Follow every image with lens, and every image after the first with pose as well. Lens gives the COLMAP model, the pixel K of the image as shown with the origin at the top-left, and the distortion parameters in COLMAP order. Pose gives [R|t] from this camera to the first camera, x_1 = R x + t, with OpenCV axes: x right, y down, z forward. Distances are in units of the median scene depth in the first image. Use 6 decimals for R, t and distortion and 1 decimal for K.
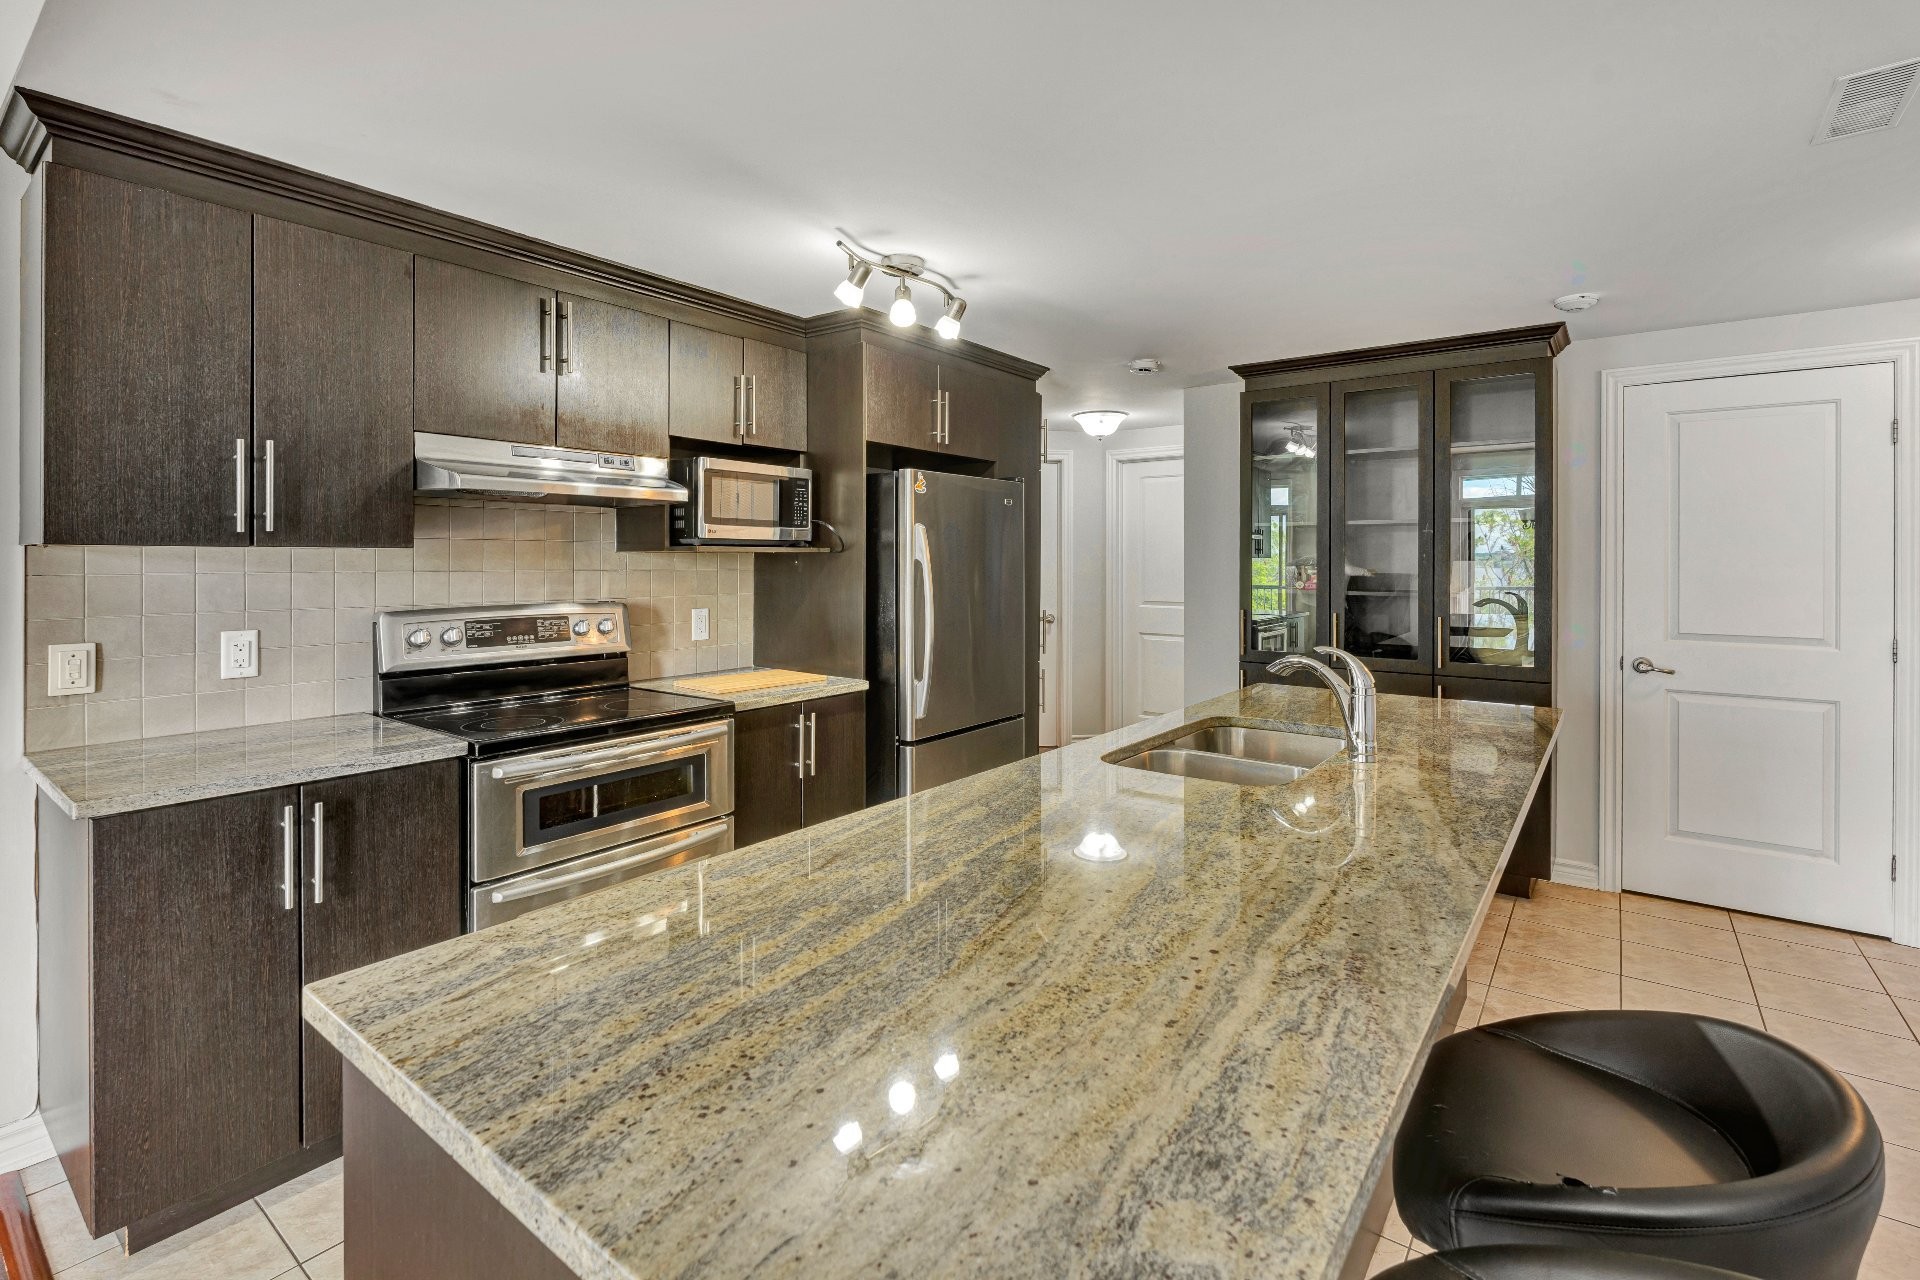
lens RADIAL K [[877.2, 0, 963.8], [0, 877.2, 559.7], [0, 0, 1]] dist [-0.008832, 0.000007]
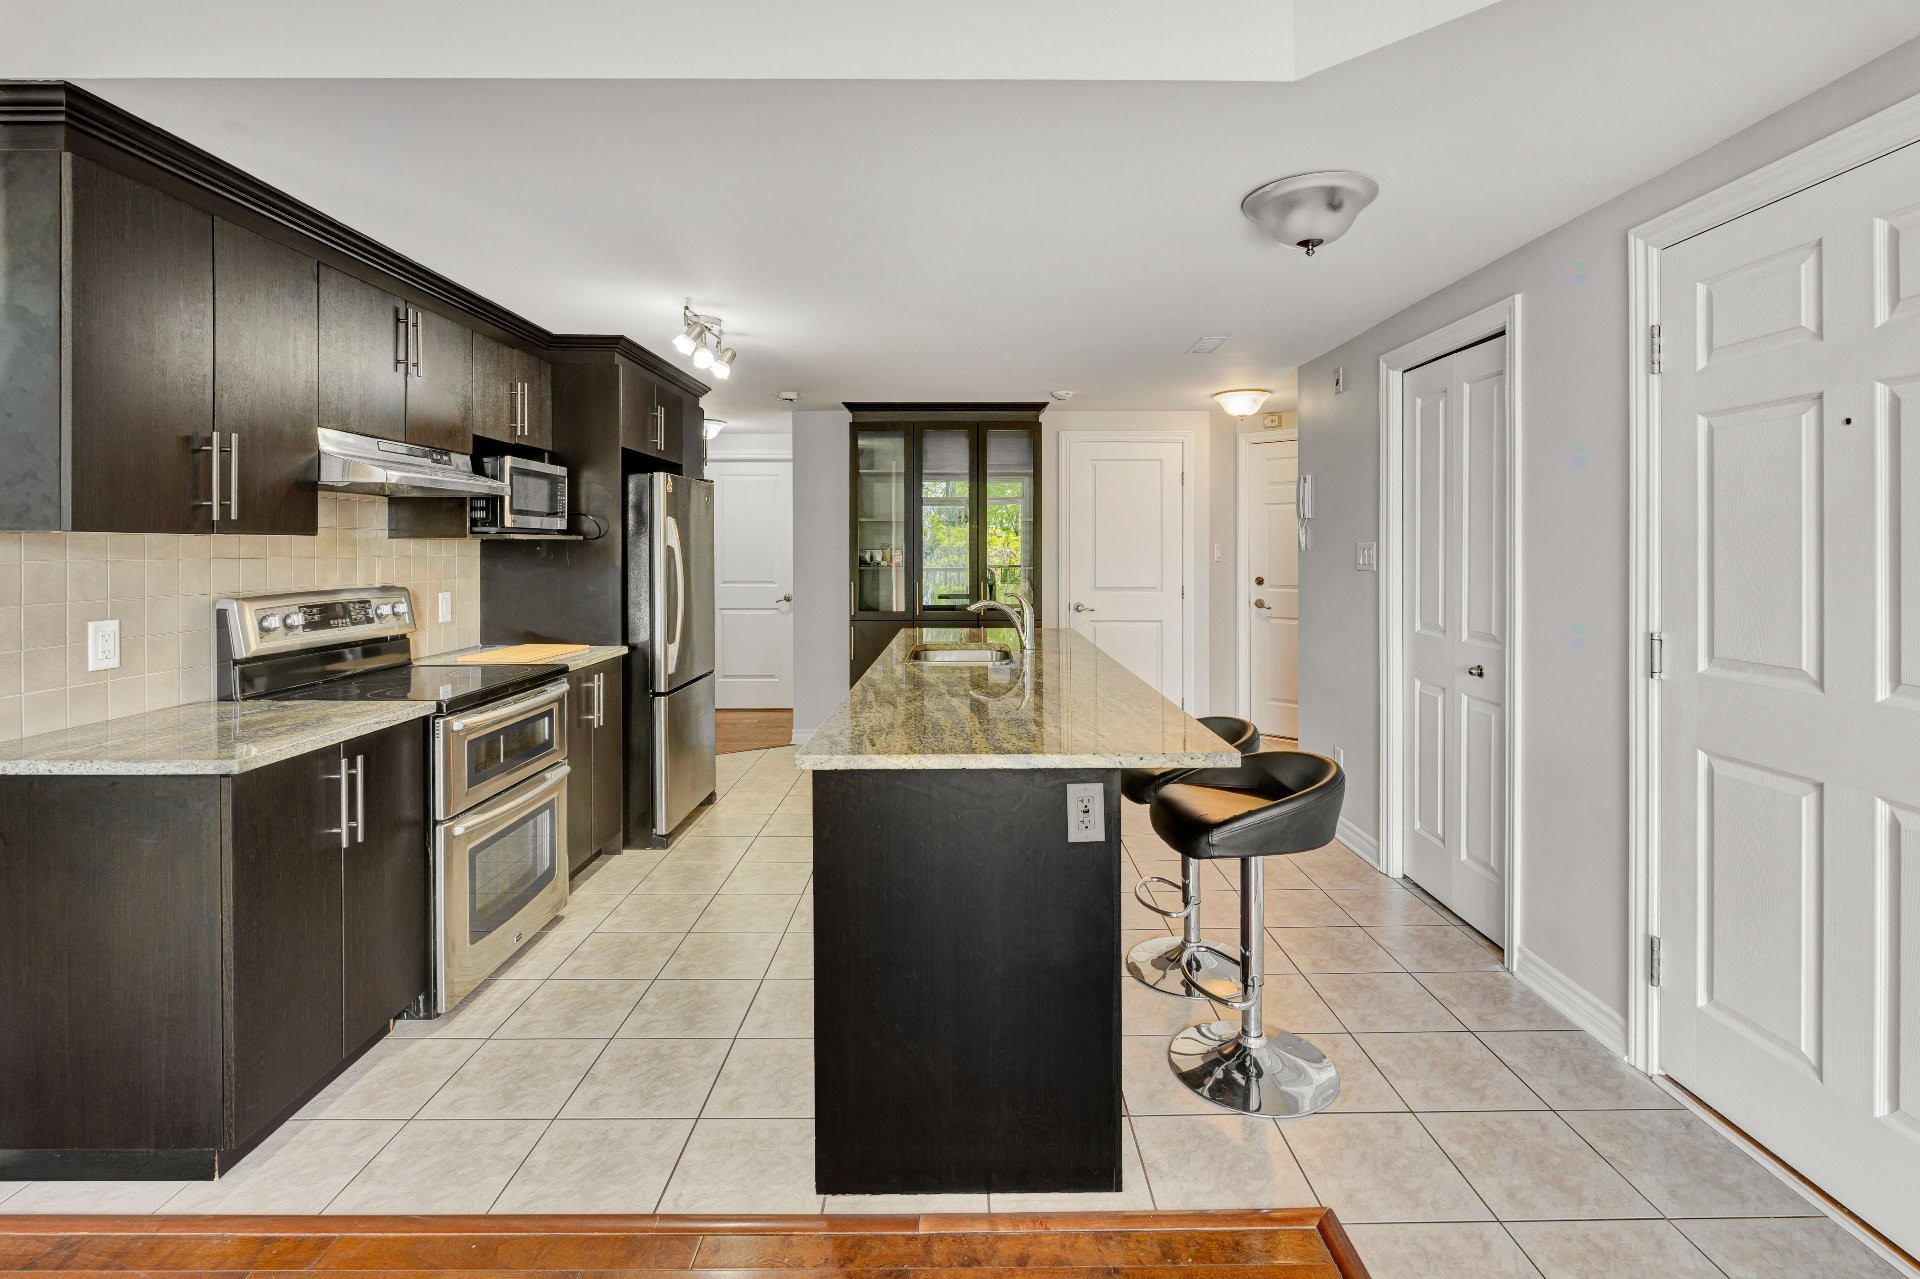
lens RADIAL K [[872.9, 0, 979.8], [0, 872.9, 547.8], [0, 0, 1]] dist [-0.001241, -0.000134]
pose [[0.789485, -0.003239, 0.613762, -0.491170], [0.001305, 0.999993, 0.003599, -0.000765], [-0.613769, -0.002040, 0.789483, -0.260625]]
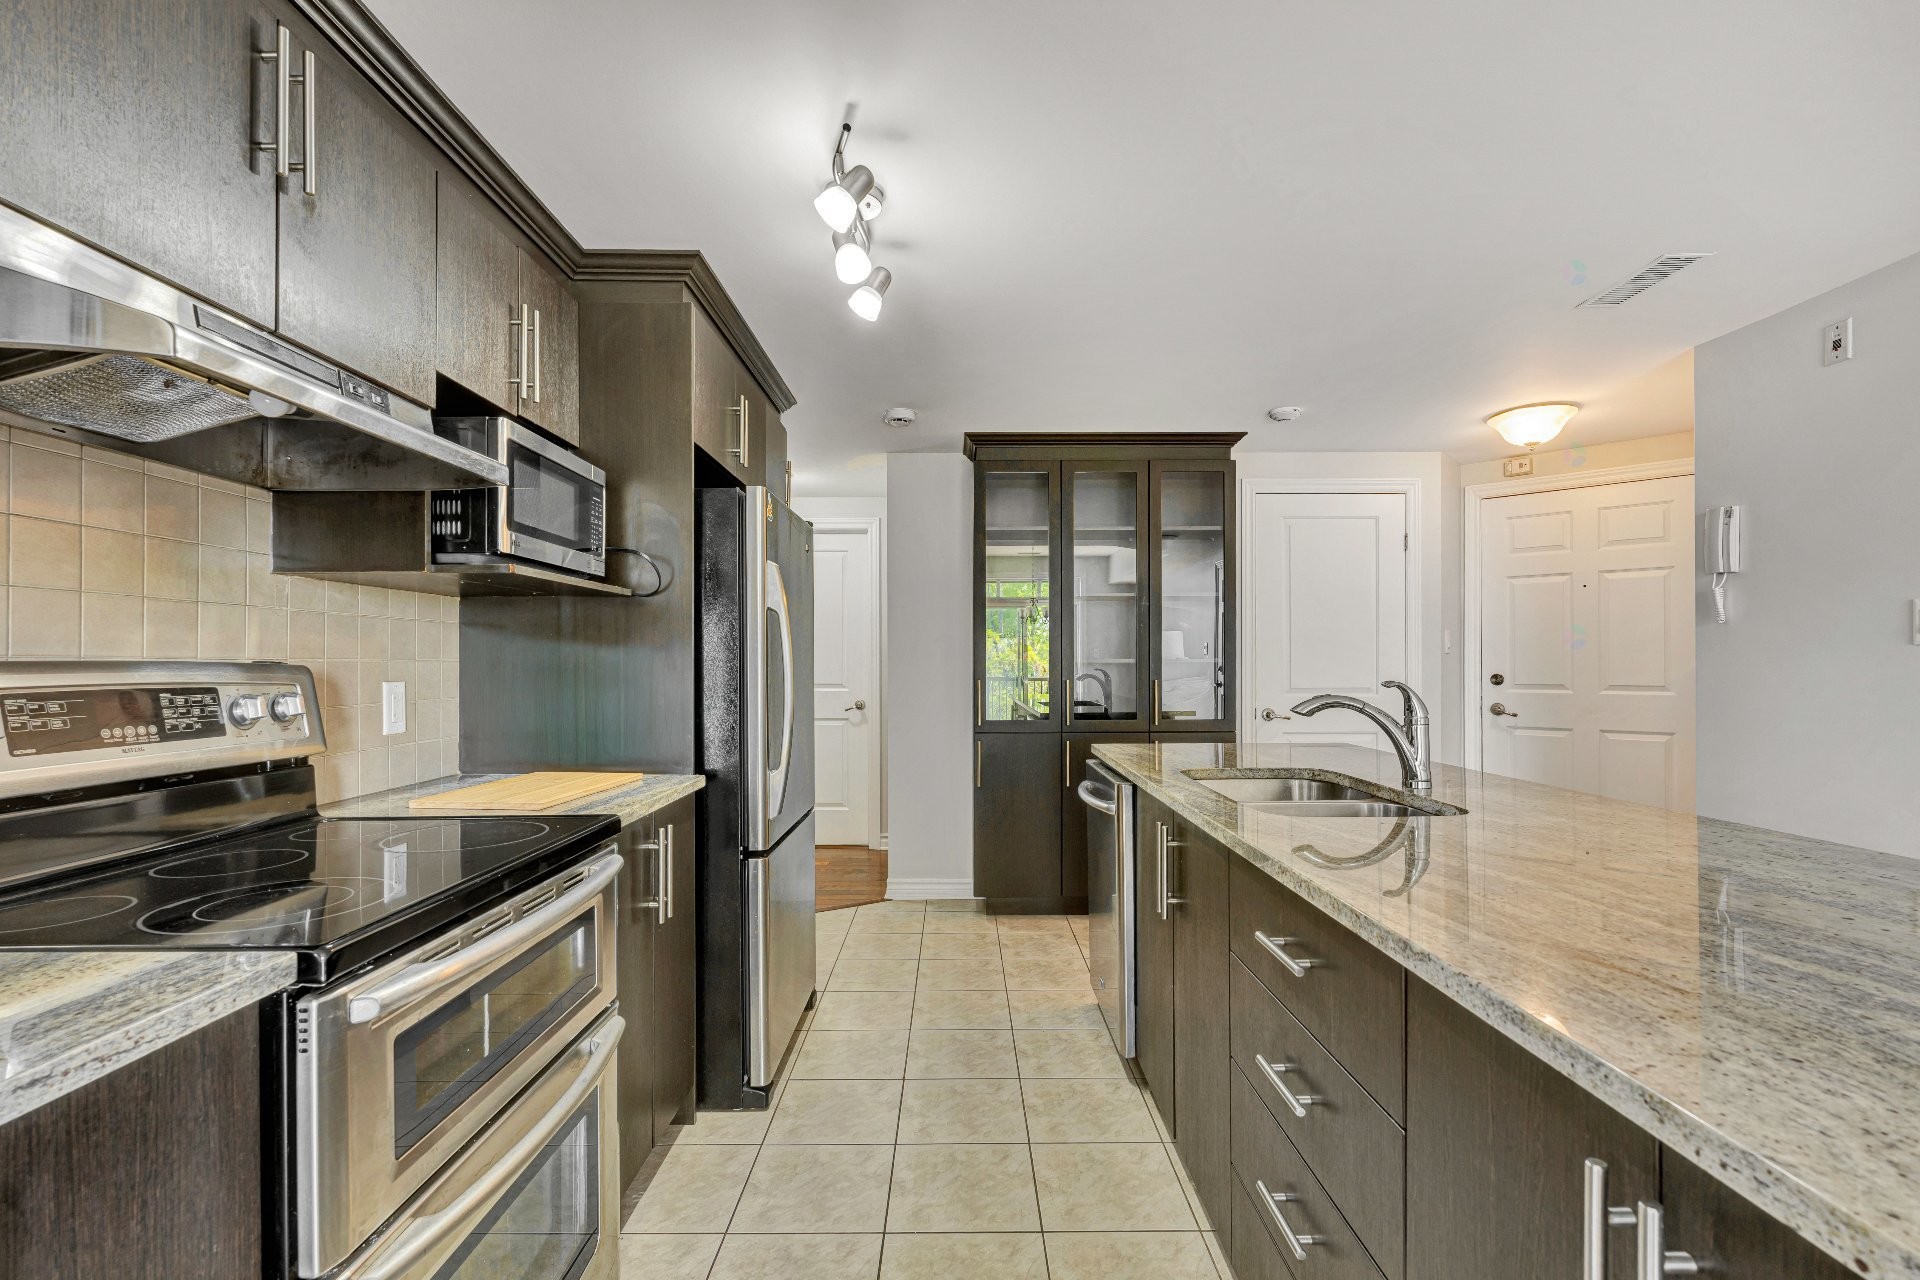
lens RADIAL K [[858.5, 0, 964.2], [0, 858.5, 658.1], [0, 0, 1]] dist [-0.002563, 0.000130]
pose [[0.795290, -0.002042, 0.606225, -0.388668], [0.004725, 0.999985, -0.002830, 0.048534], [-0.606210, 0.005115, 0.795288, 0.330812]]
